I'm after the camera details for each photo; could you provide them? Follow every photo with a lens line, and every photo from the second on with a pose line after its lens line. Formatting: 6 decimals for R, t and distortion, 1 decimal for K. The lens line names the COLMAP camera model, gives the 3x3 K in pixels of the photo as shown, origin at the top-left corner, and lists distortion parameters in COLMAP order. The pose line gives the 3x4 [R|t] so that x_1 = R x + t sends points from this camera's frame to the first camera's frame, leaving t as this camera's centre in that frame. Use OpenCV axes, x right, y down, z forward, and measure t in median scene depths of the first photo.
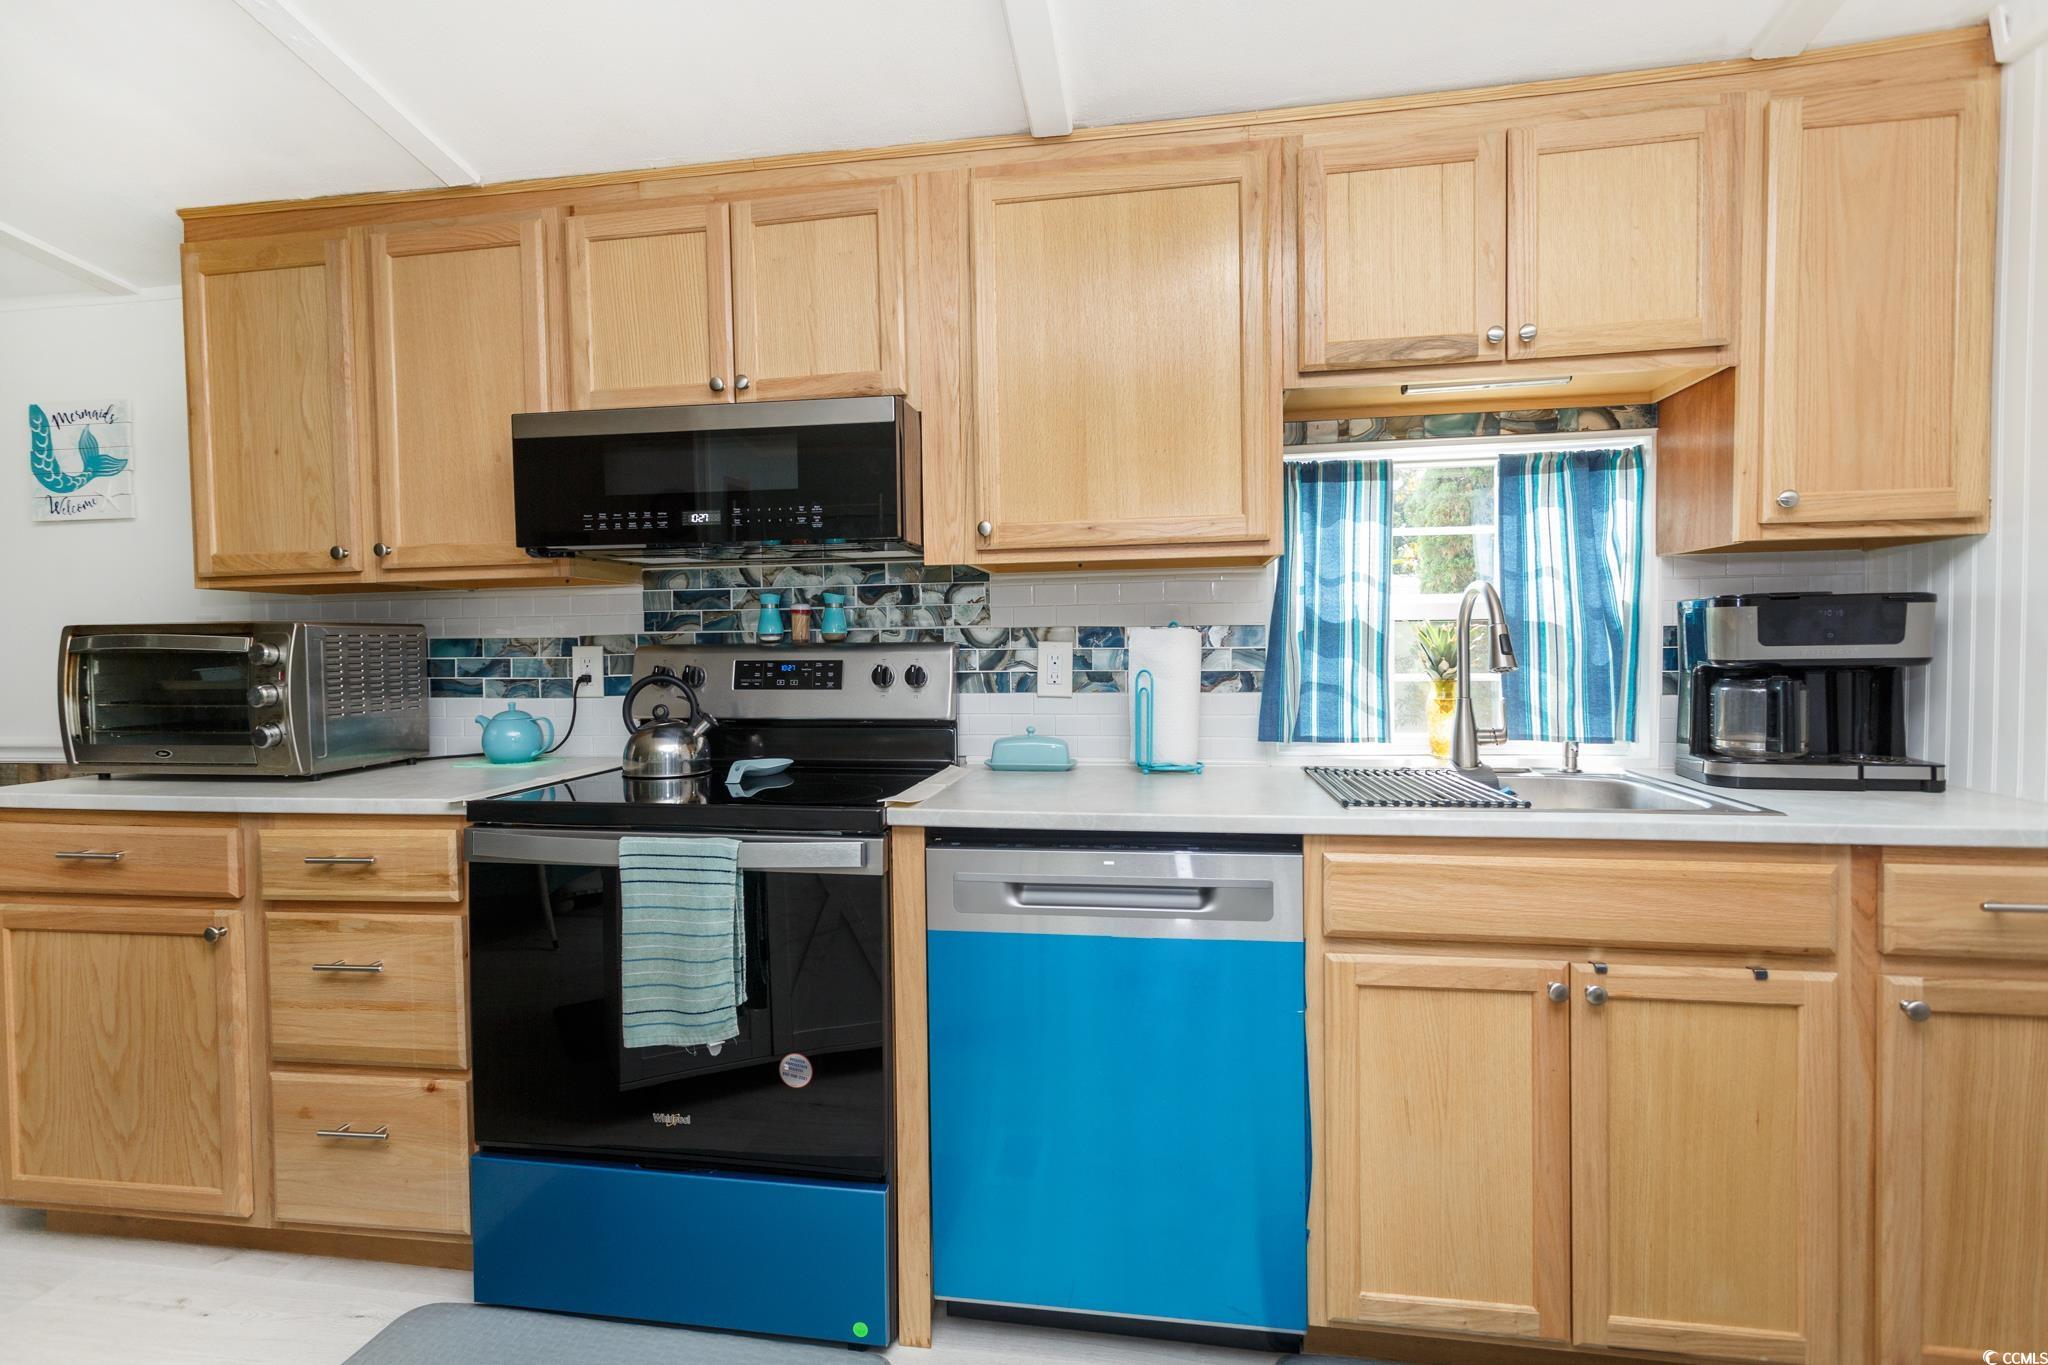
lens RADIAL K [[1040.3, 0, 1068.8], [0, 1040.3, 669.1], [0, 0, 1]] dist [-0.022039, 0.010016]
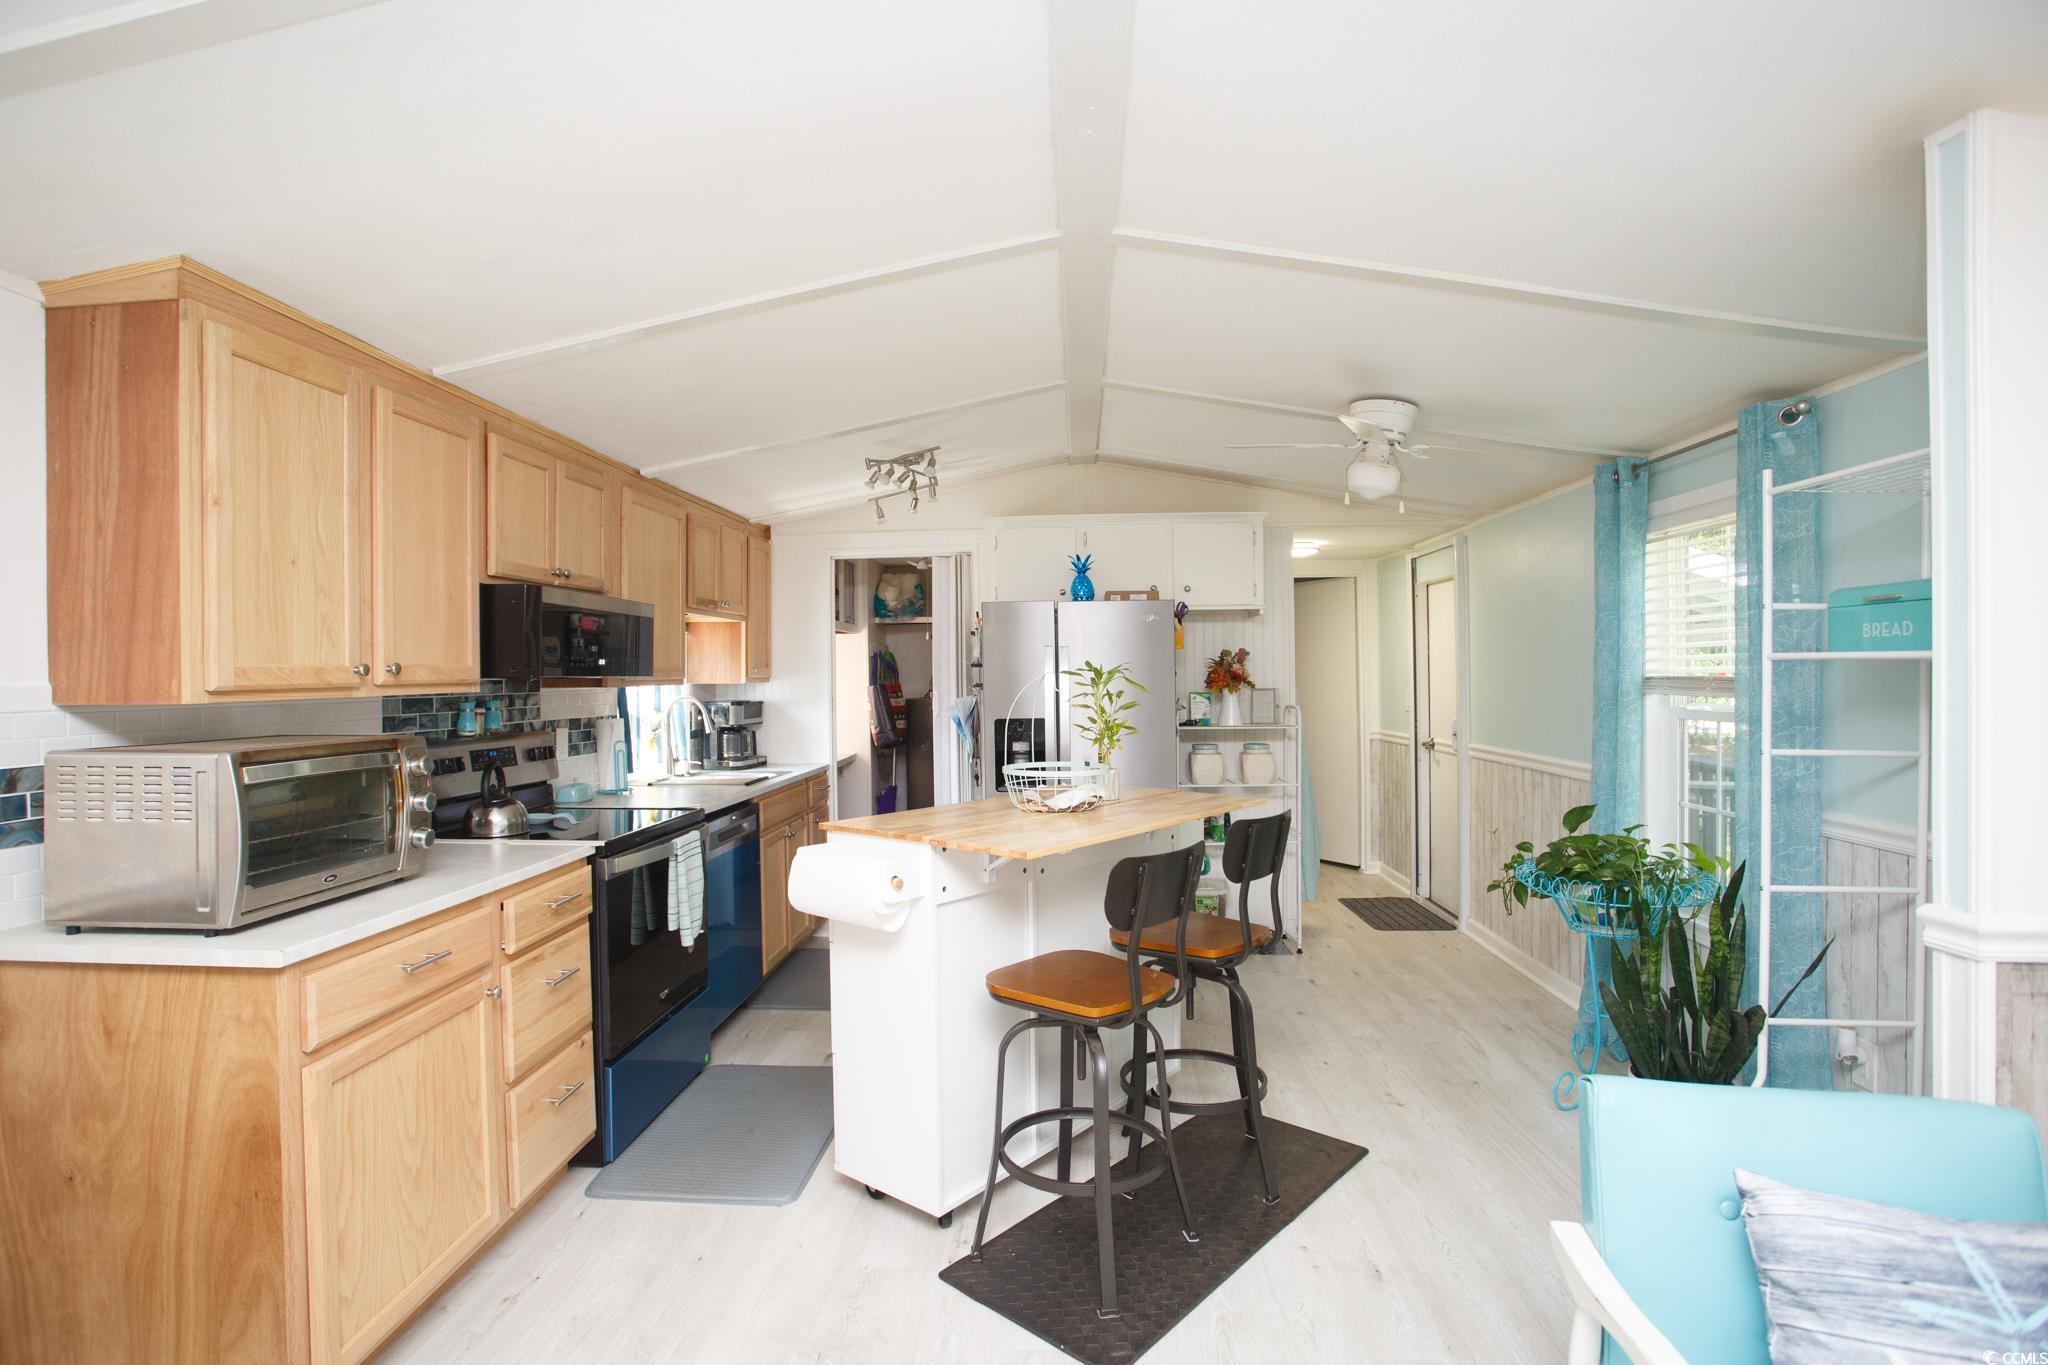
lens RADIAL K [[1040.3, 0, 1032.0], [0, 1040.3, 677.5], [0, 0, 1]] dist [-0.022039, 0.010016]
pose [[-0.115882, 0.010763, 0.993205, -1.917878], [0.031332, 0.999483, -0.007176, -0.077908], [-0.992769, 0.030288, -0.116160, 0.452496]]
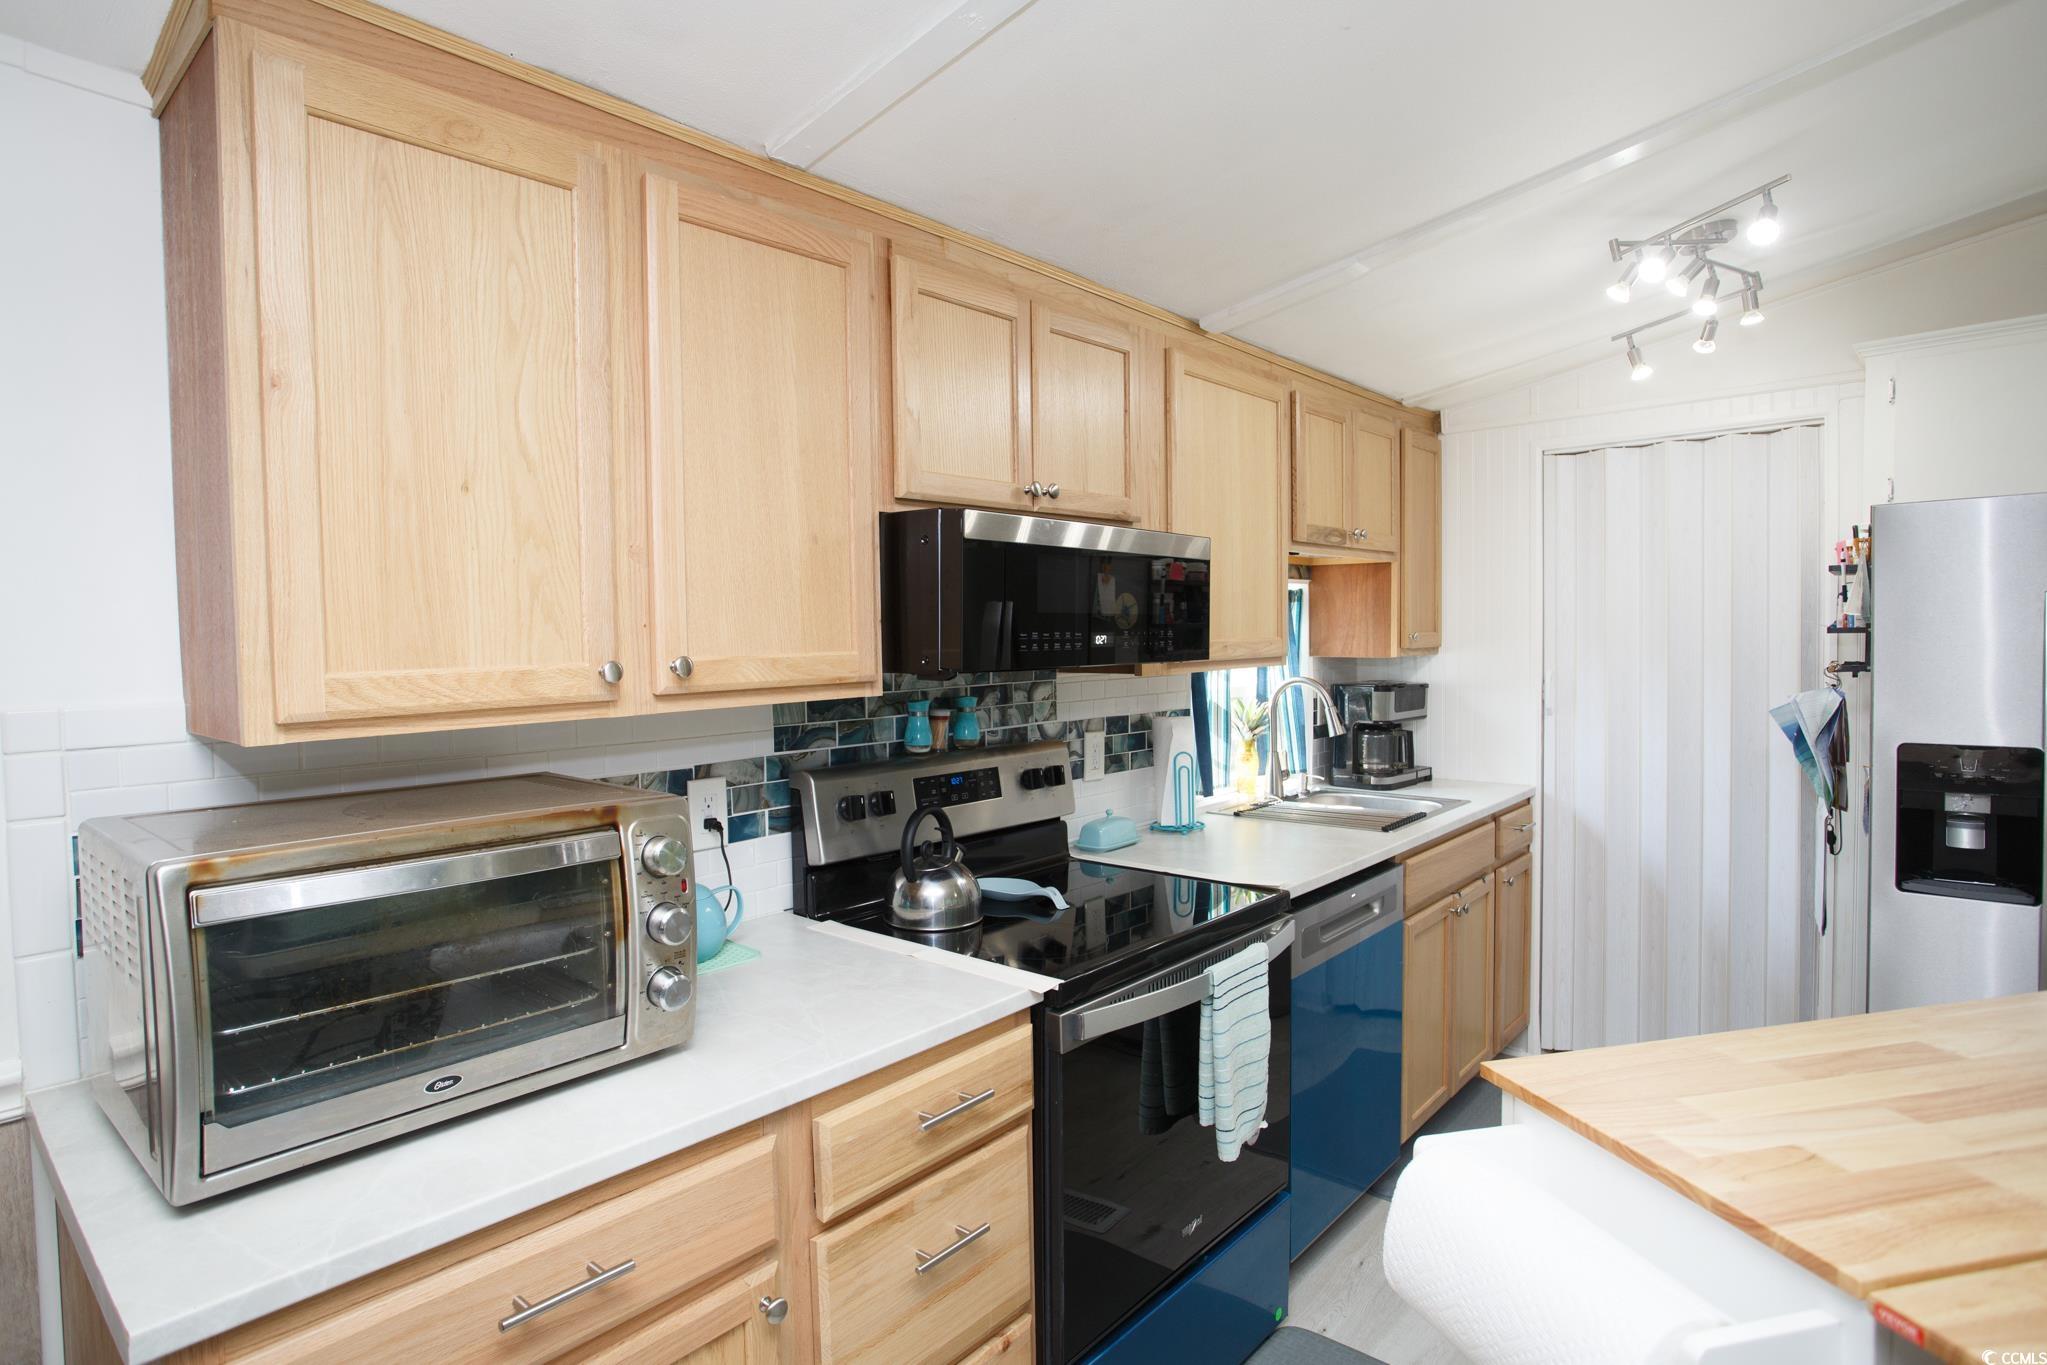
lens RADIAL K [[1111.8, 0, 968.9], [0, 1111.8, 667.4], [0, 0, 1]] dist [-0.047975, 0.003966]
pose [[0.534999, -0.022907, 0.844542, -1.187795], [0.024478, 0.999633, 0.011607, -0.122031], [-0.844498, 0.014463, 0.535363, 0.490186]]
